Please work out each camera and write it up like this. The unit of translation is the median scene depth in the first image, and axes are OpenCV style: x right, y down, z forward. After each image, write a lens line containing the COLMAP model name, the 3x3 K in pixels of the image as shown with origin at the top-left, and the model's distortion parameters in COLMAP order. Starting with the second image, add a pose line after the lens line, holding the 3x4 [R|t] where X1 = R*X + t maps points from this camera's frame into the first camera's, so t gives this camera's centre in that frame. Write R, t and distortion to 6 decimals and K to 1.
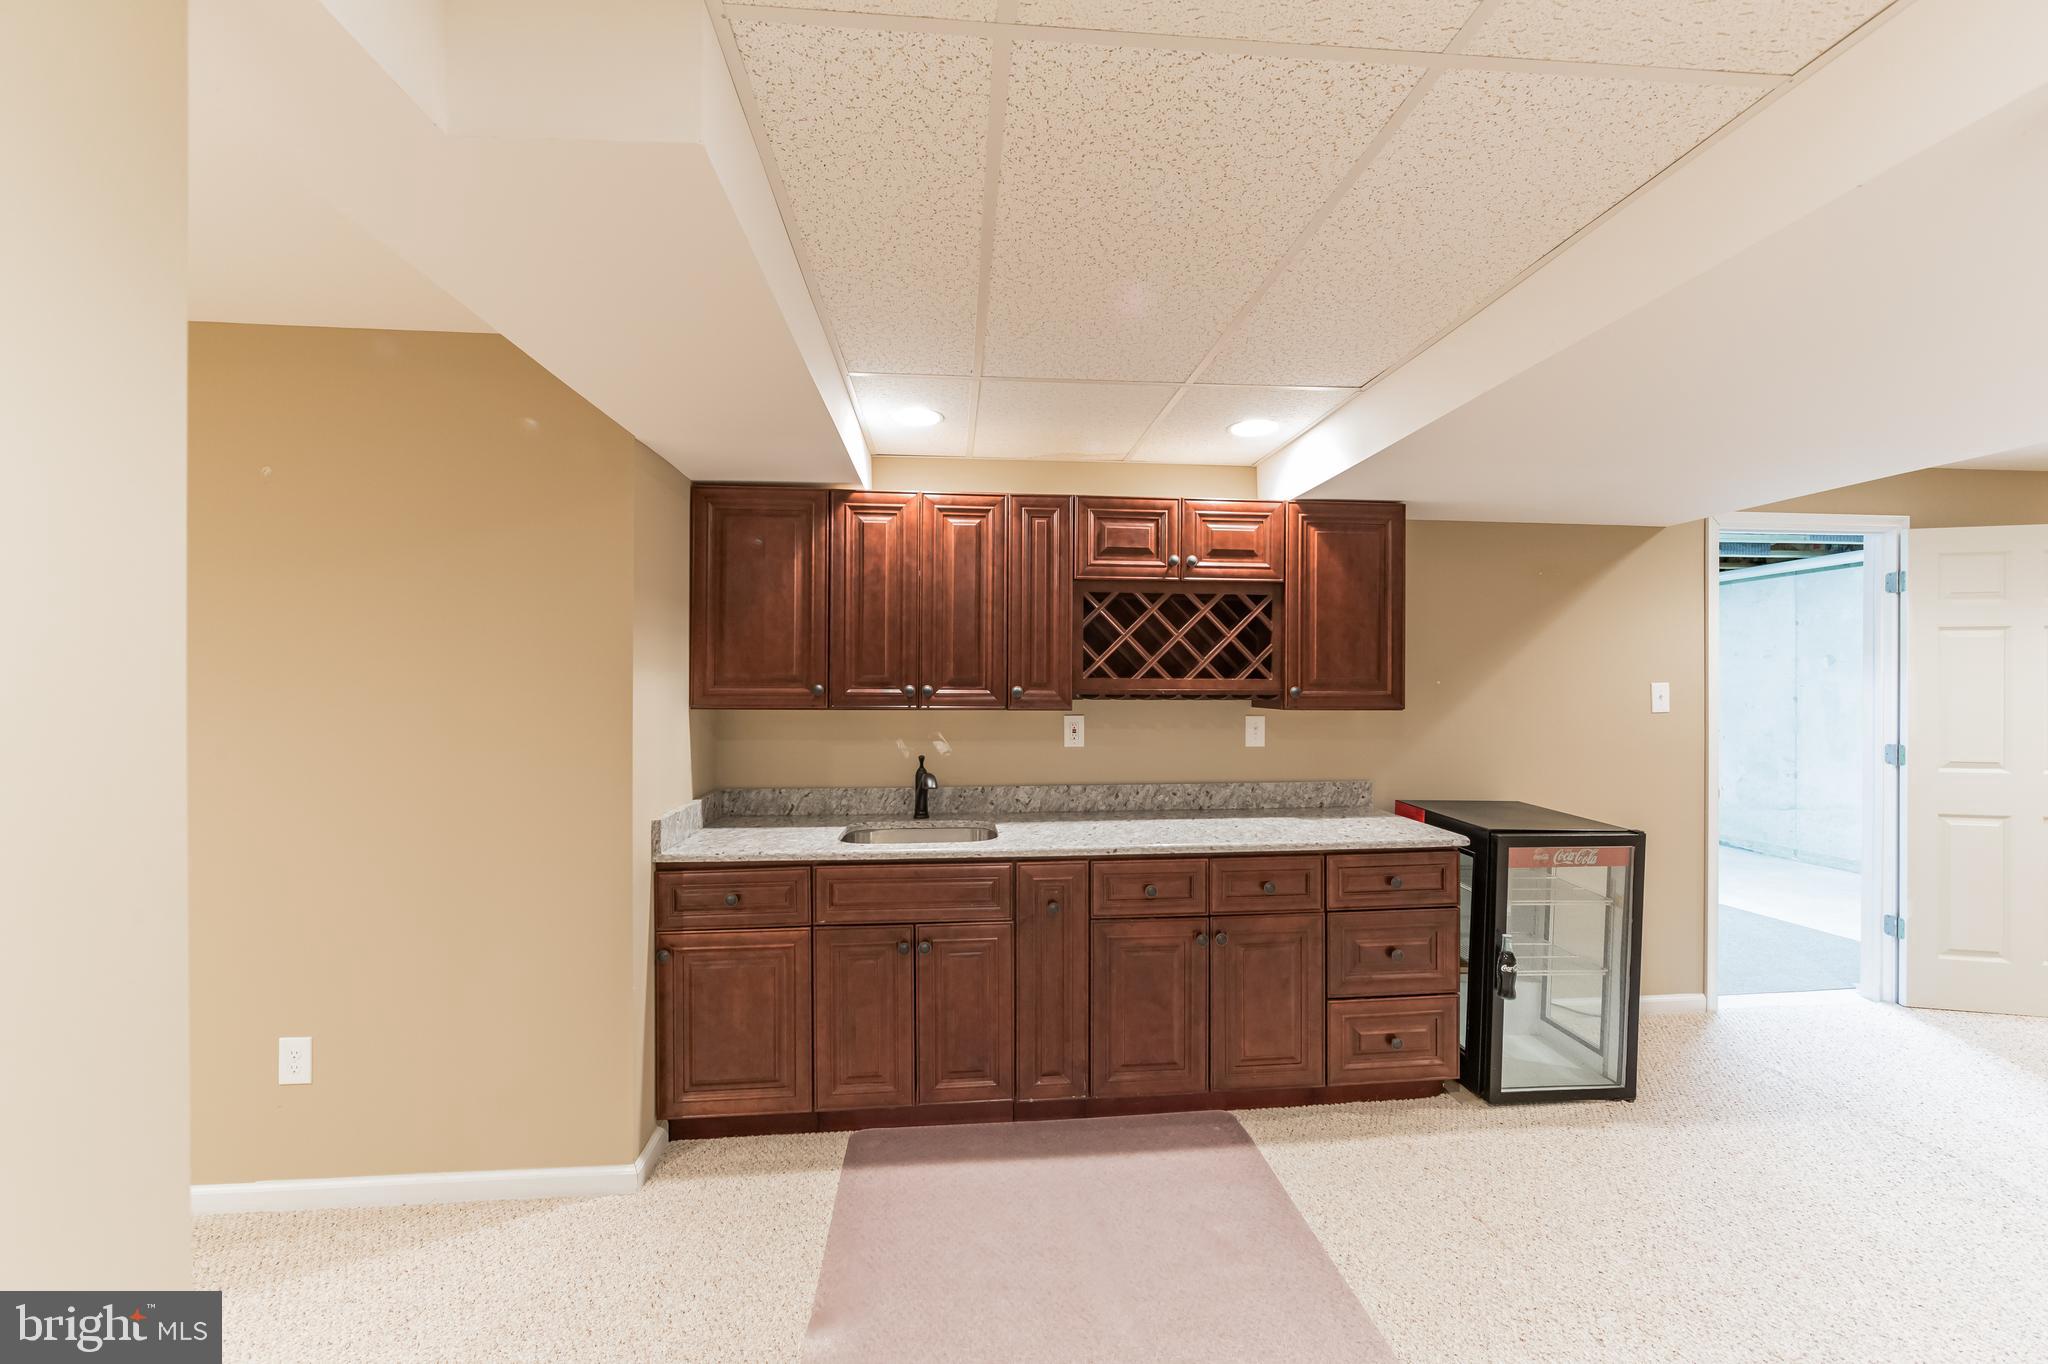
lens RADIAL K [[797.1, 0, 1024.0], [0, 797.1, 682.0], [0, 0, 1]] dist [-0.001721, -0.000240]
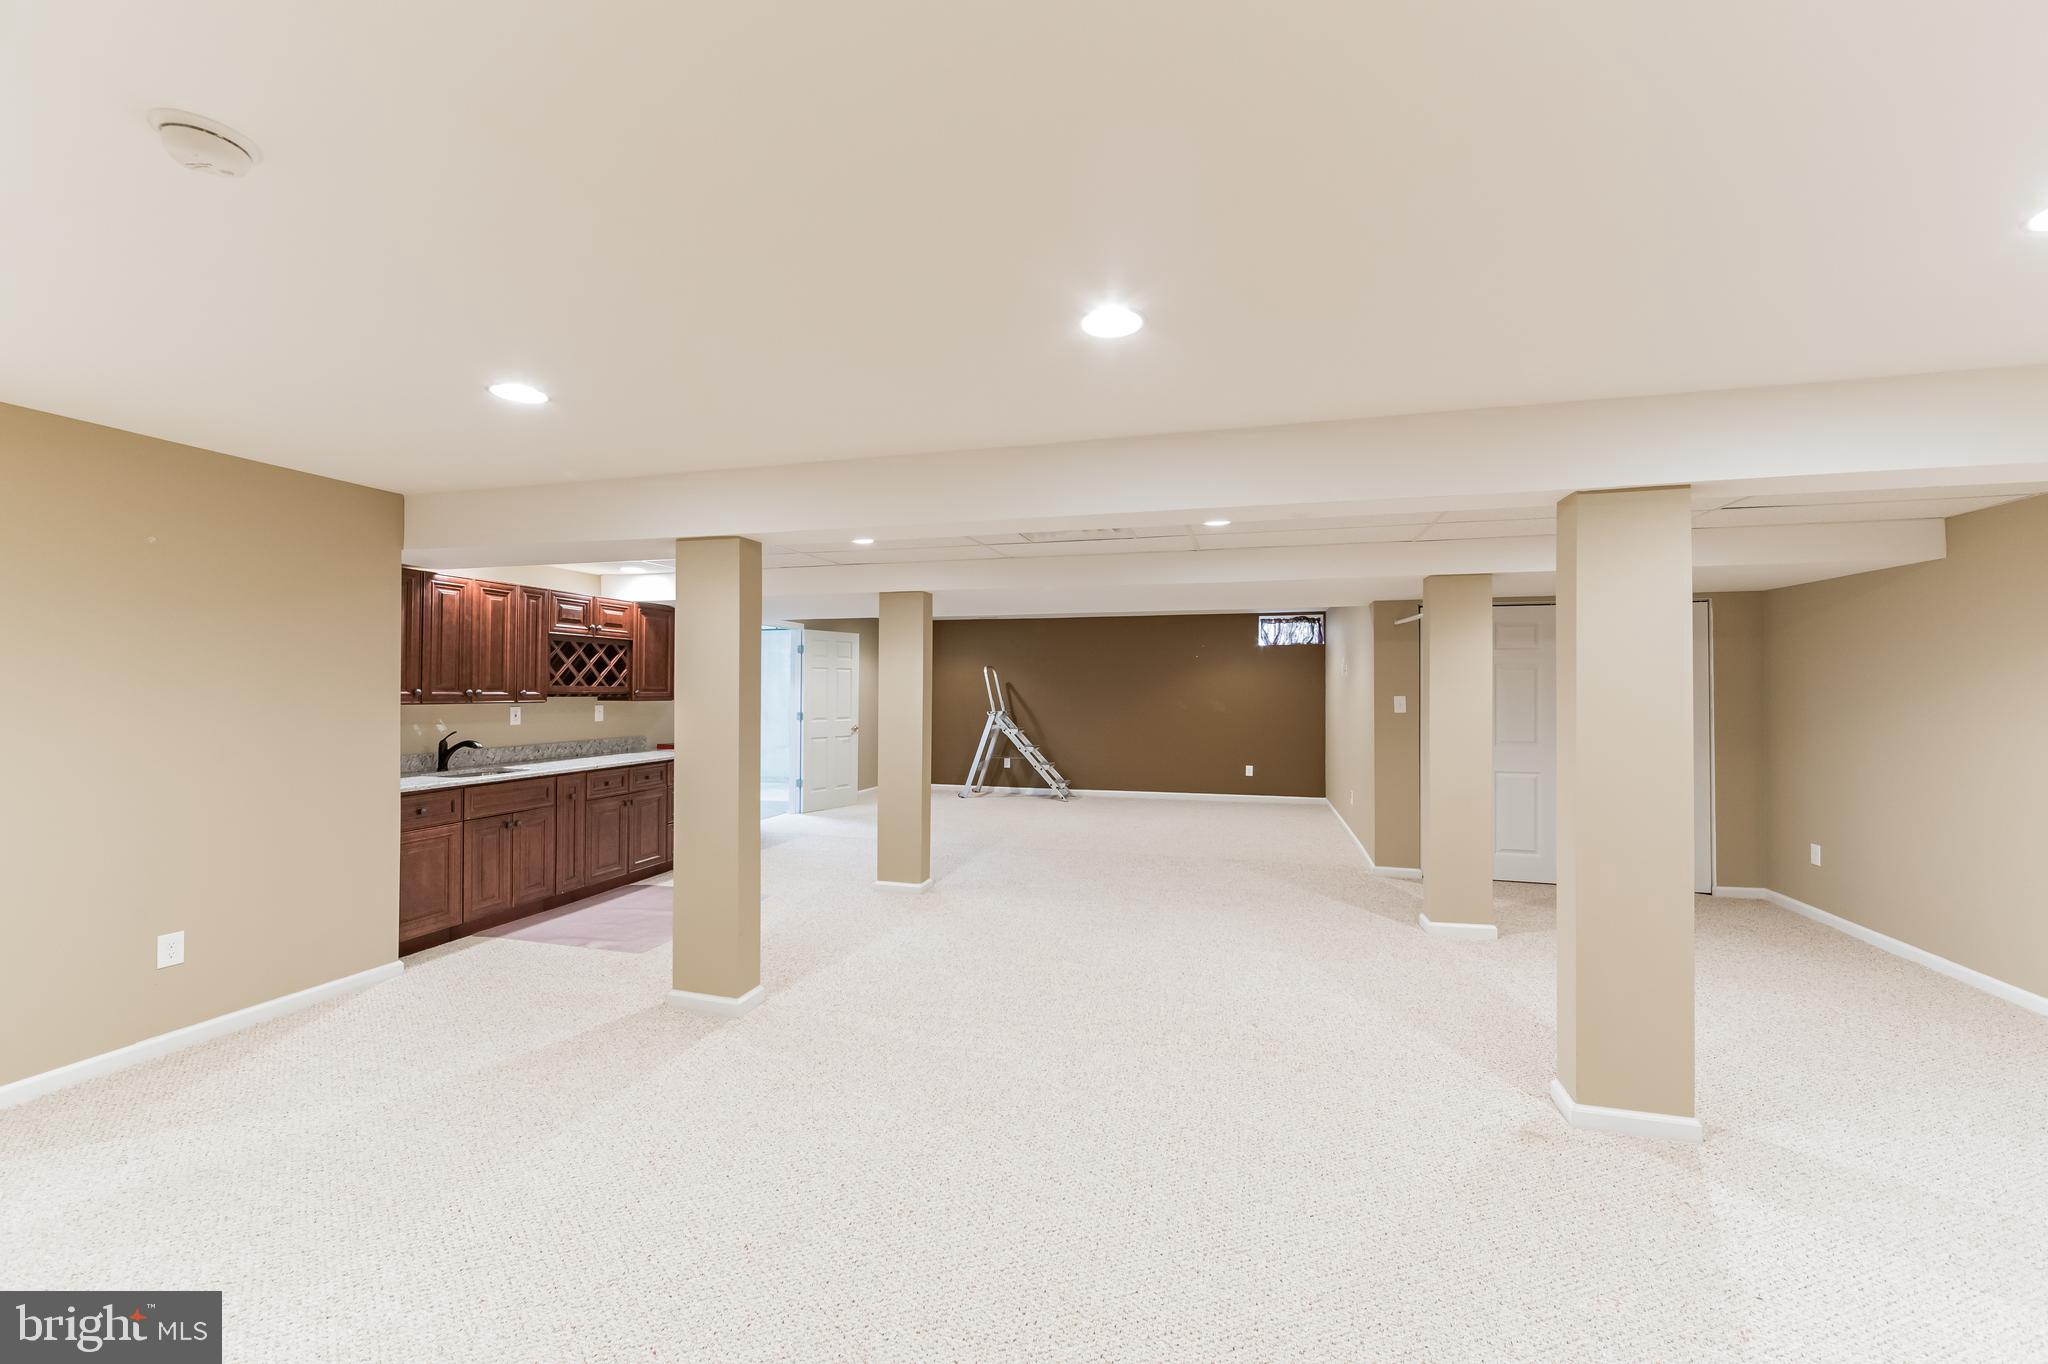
lens RADIAL K [[811.4, 0, 1043.8], [0, 811.4, 698.8], [0, 0, 1]] dist [-0.002115, -0.000222]
pose [[0.334464, -0.011394, 0.942340, -1.348380], [-0.005815, 0.999883, 0.014153, -0.007591], [-0.942391, -0.010213, 0.334358, -0.750984]]
